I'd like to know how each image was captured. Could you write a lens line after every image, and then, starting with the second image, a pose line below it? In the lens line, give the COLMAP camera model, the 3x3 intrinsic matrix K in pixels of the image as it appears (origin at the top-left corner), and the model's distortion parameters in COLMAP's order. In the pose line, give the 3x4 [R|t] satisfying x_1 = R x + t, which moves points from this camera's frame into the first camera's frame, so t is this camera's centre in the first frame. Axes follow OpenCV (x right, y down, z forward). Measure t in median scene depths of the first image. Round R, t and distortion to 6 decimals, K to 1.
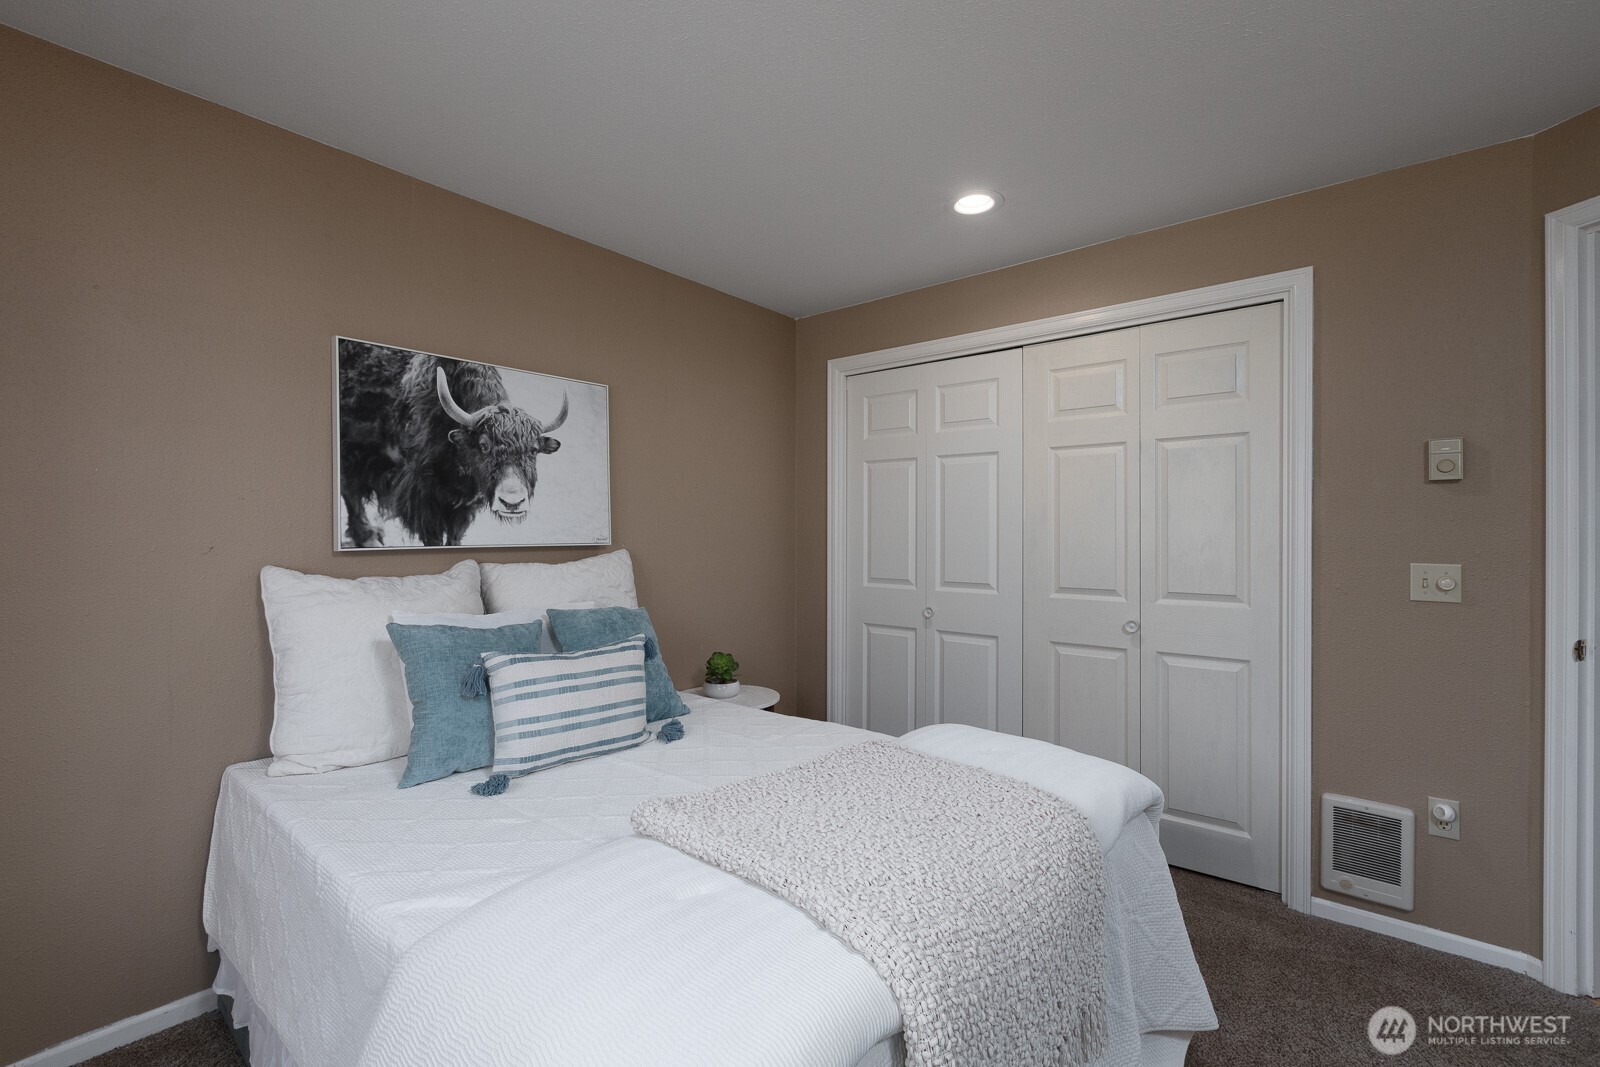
lens RADIAL K [[732.8, 0, 798.6], [0, 732.8, 524.5], [0, 0, 1]] dist [0.032985, 0.001645]
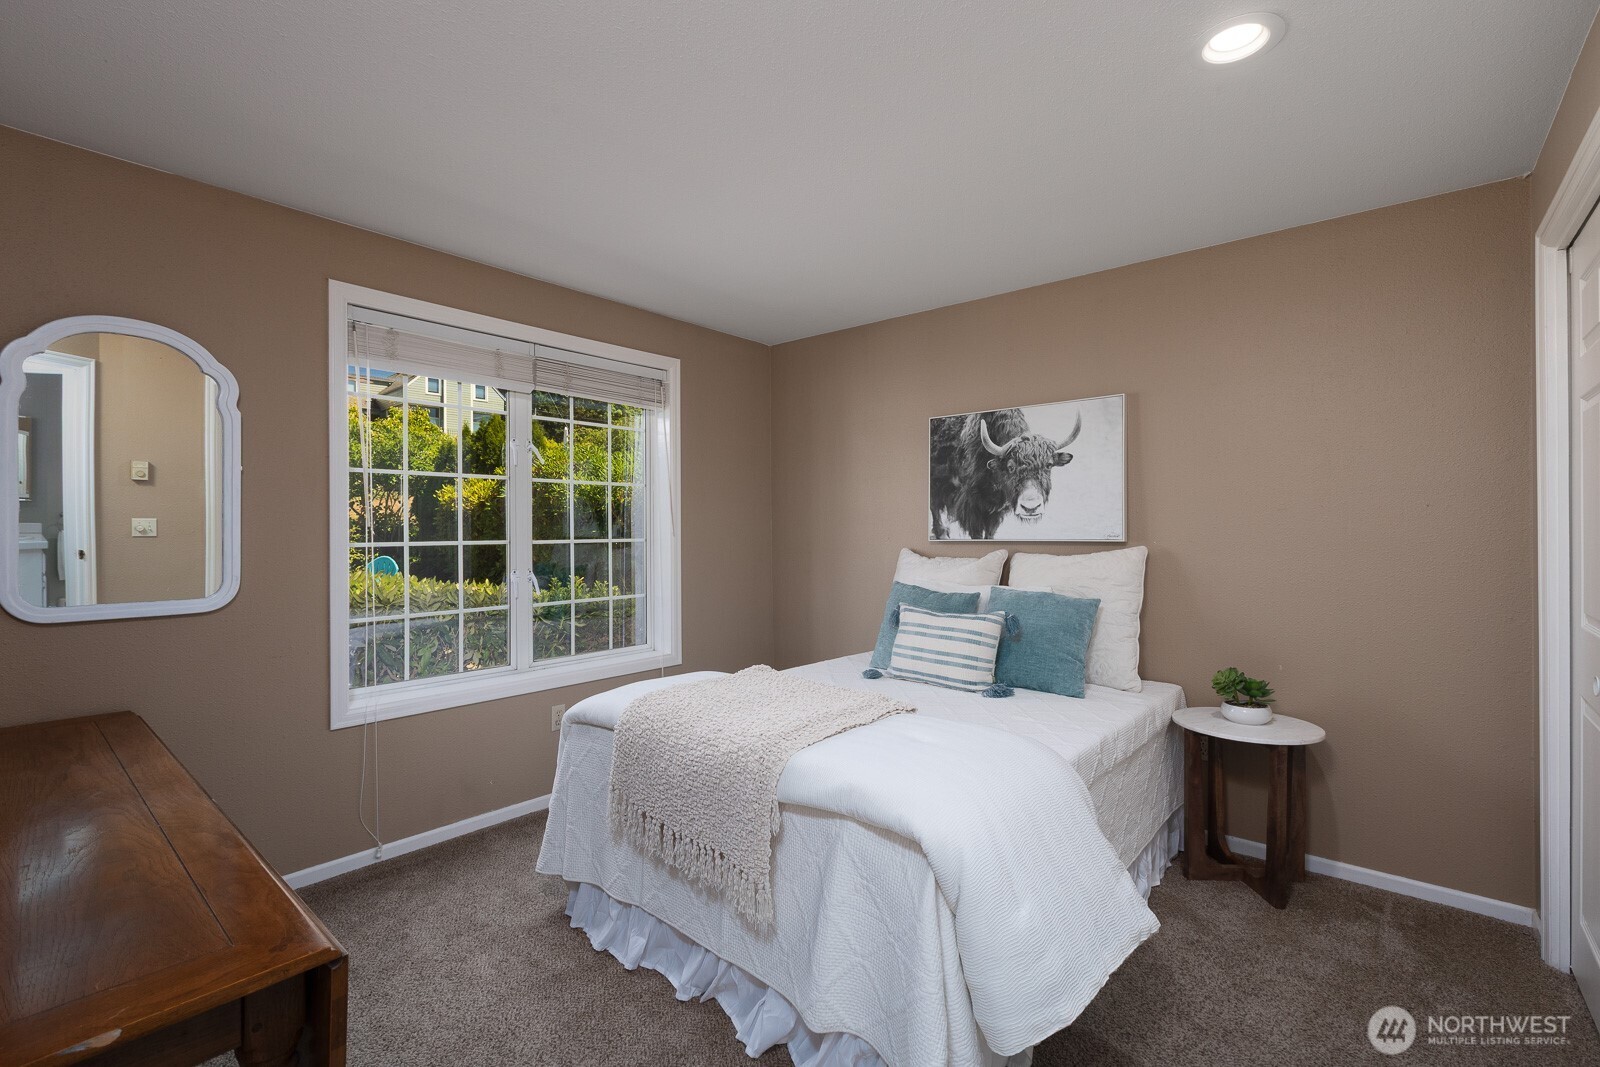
lens RADIAL K [[732.8, 0, 792.2], [0, 732.8, 534.3], [0, 0, 1]] dist [0.032985, 0.001645]
pose [[-0.002500, 0.002511, -0.999994, 0.988530], [0.013693, 0.999903, 0.002476, 0.009902], [0.999903, -0.013687, -0.002534, 0.607658]]
